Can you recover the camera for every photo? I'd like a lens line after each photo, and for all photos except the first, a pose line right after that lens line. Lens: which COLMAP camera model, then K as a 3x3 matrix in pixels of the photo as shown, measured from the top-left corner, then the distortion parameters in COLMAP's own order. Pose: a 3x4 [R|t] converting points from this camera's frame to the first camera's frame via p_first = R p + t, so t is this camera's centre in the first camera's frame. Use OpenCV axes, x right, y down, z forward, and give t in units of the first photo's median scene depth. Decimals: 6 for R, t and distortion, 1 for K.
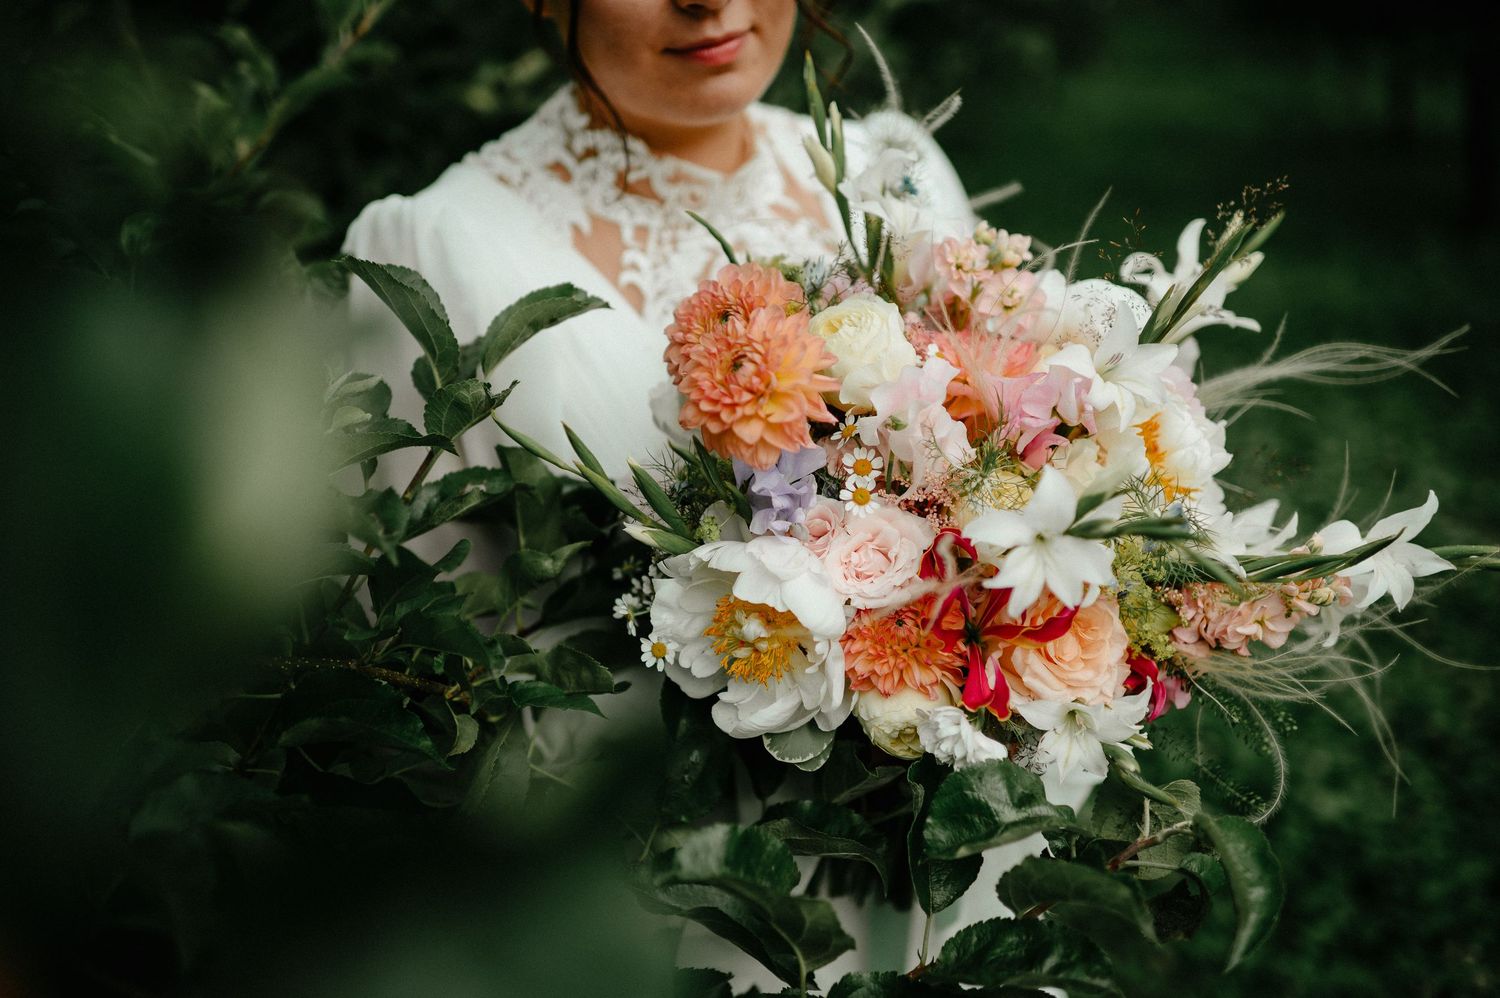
lens RADIAL K [[1570.0, 0, 750.0], [0, 1570.0, 499.0], [0, 0, 1]] dist [-0.077187, 0.038843]
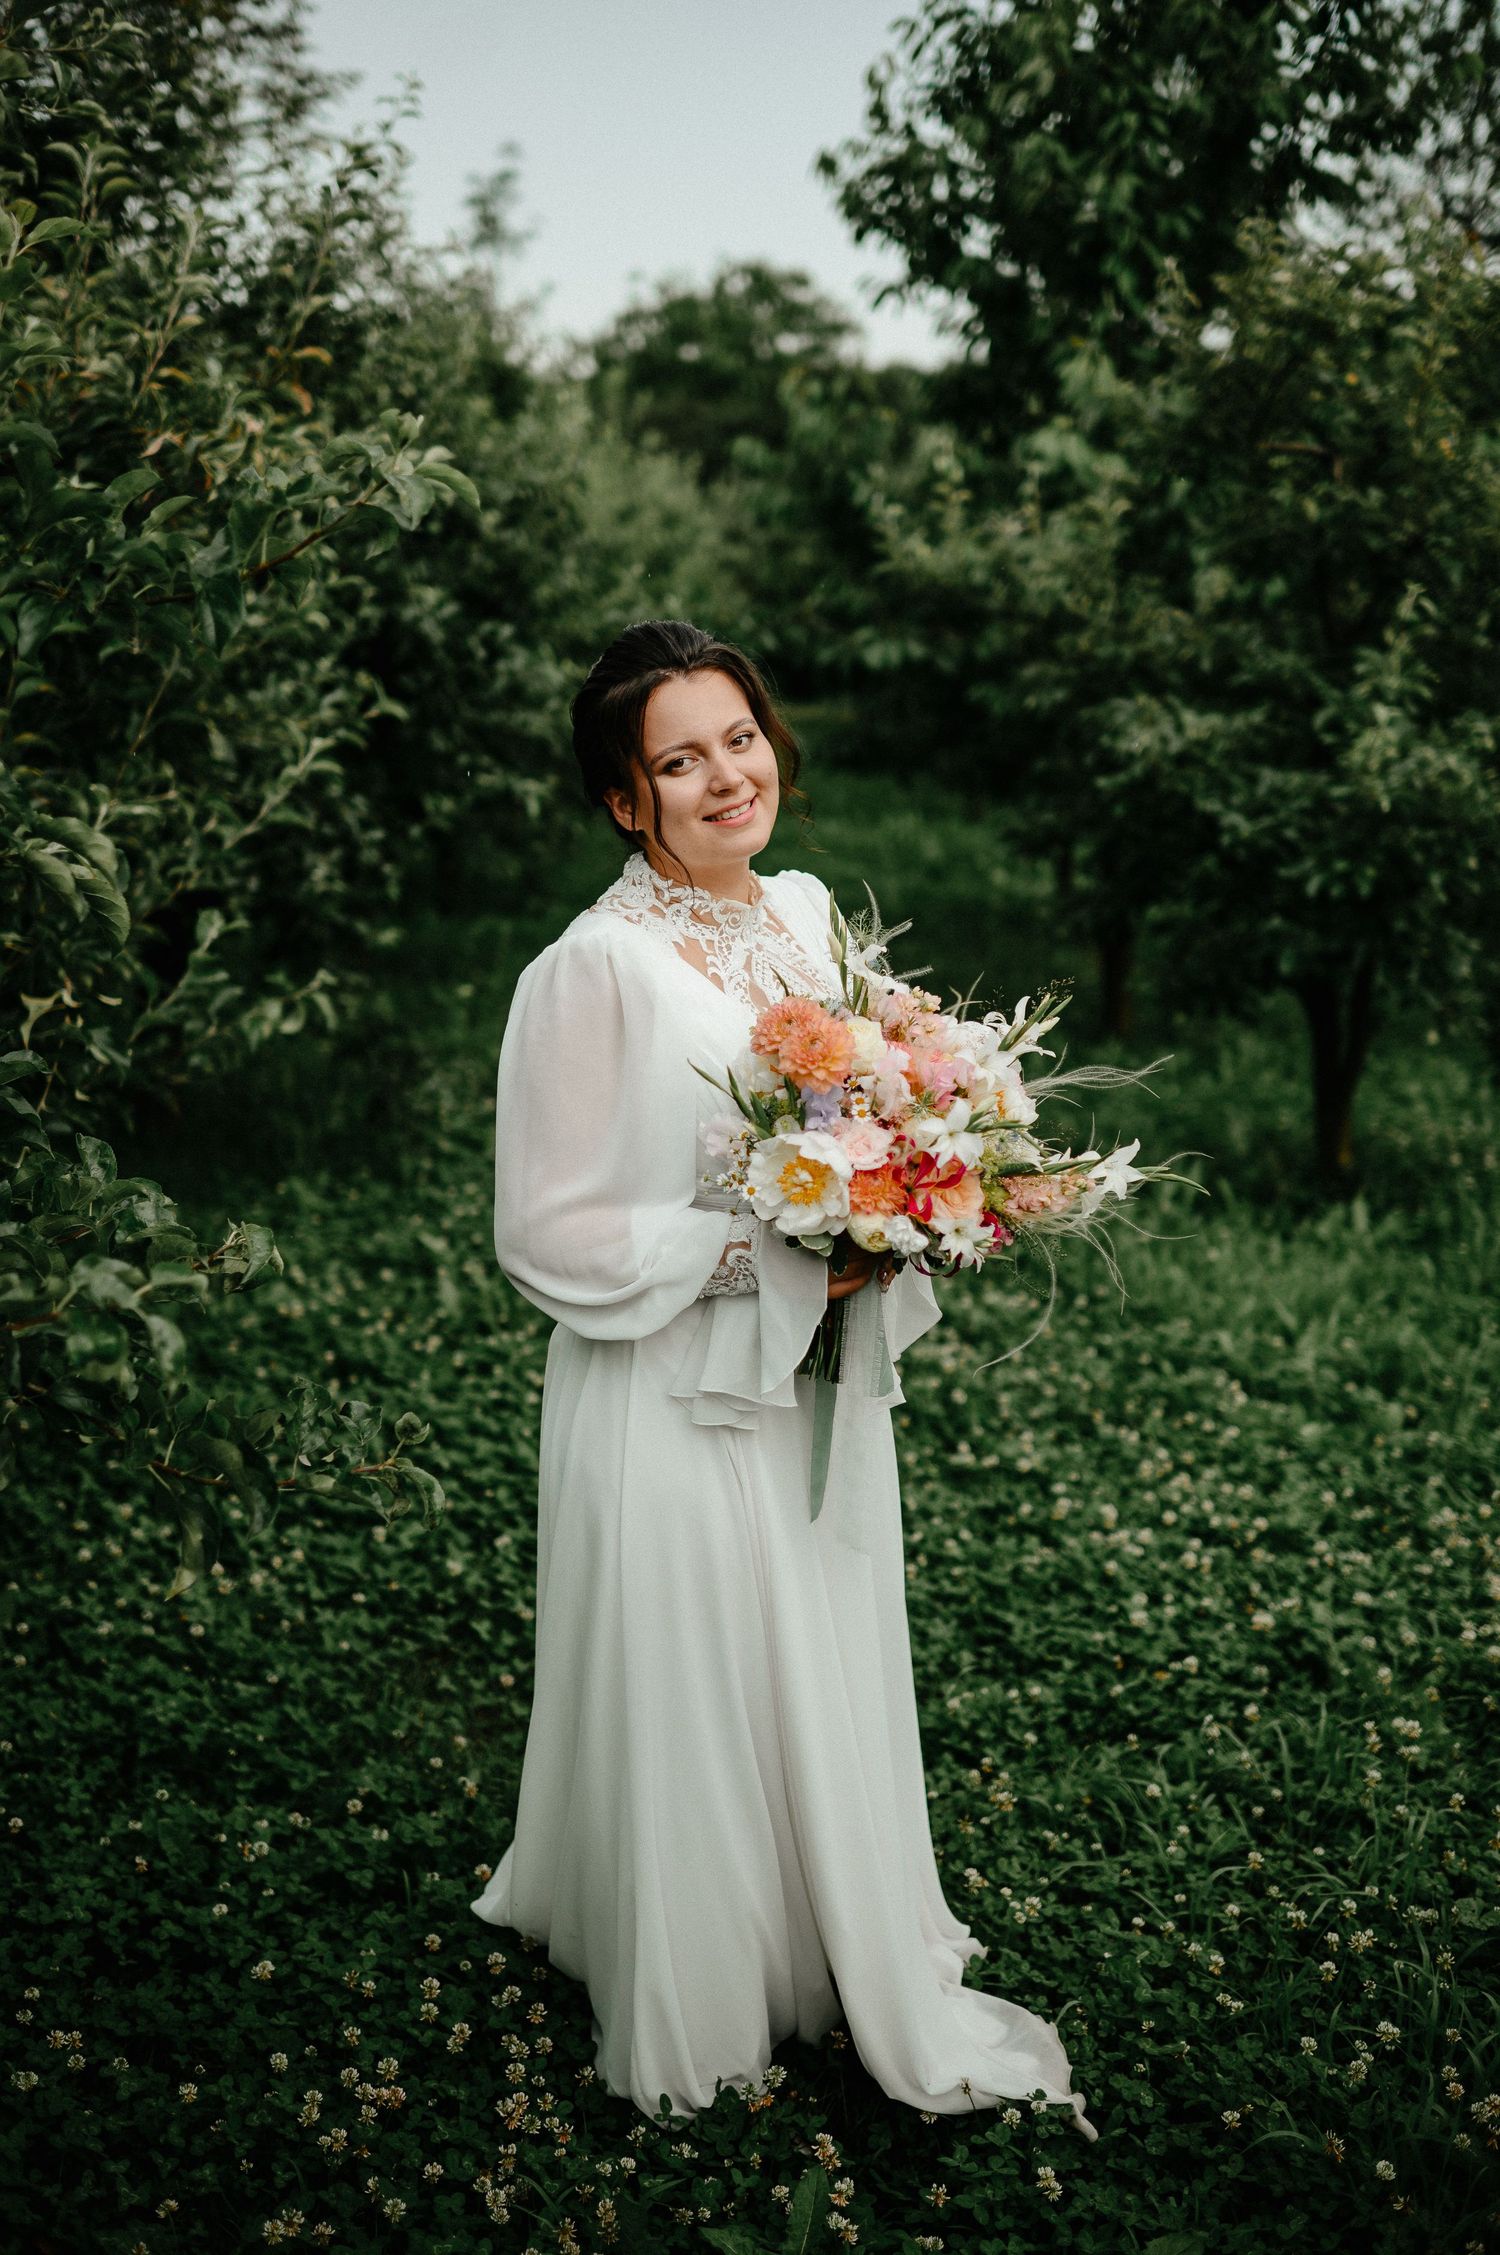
lens RADIAL K [[2360.2, 0, 745.8], [0, 2360.2, 1182.9], [0, 0, 1]] dist [-0.077187, 0.038843]
pose [[0.980642, 0.074079, 0.181253, -0.594649], [-0.055983, 0.993105, -0.102997, 0.391404], [-0.187634, 0.090856, 0.978028, -1.857757]]
